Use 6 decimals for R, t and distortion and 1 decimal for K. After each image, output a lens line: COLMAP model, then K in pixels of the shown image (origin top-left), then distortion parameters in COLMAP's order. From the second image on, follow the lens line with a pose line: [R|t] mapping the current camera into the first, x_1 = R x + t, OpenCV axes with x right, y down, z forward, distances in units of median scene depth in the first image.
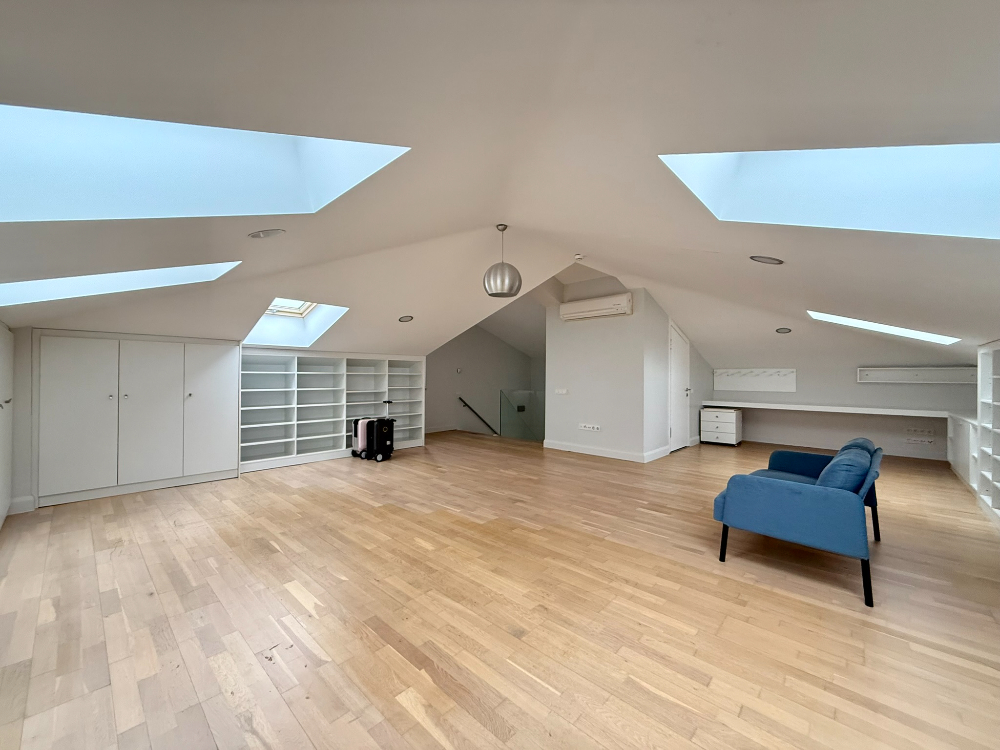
lens RADIAL K [[397.5, 0, 500.0], [0, 397.5, 375.0], [0, 0, 1]] dist [-0.000385, 0.000121]
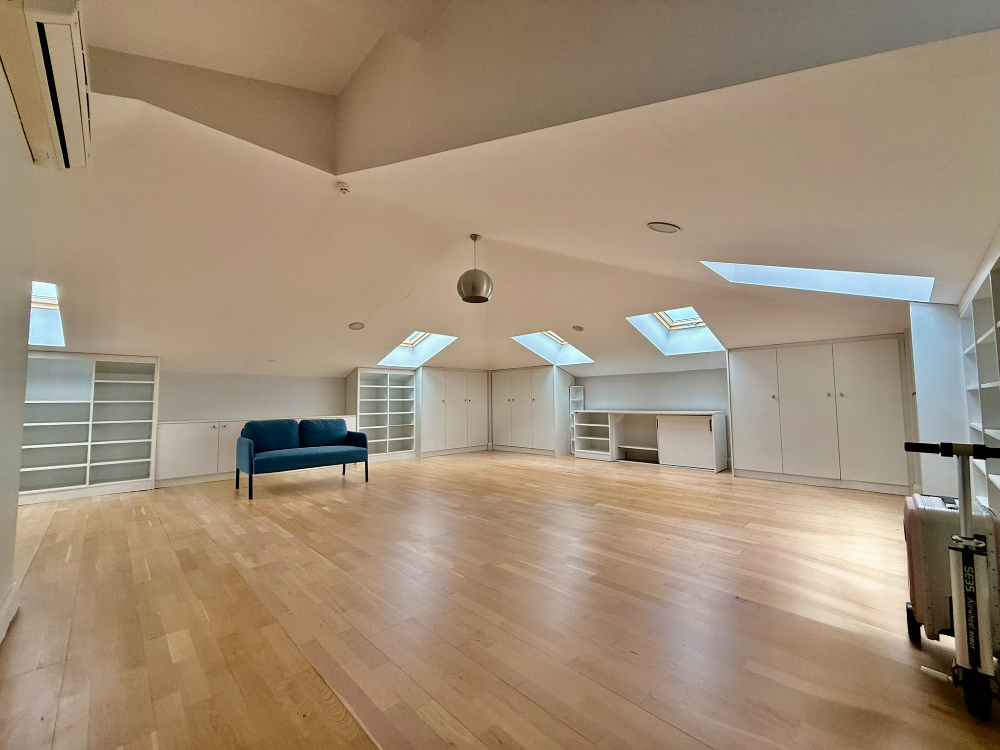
lens RADIAL K [[397.5, 0, 500.0], [0, 397.5, 375.0], [0, 0, 1]] dist [-0.000385, 0.000121]
pose [[-0.998412, 0.008308, 0.055710, -0.106140], [0.003774, 0.996707, -0.080998, 0.076076], [-0.056199, -0.080659, -0.995156, 1.850896]]
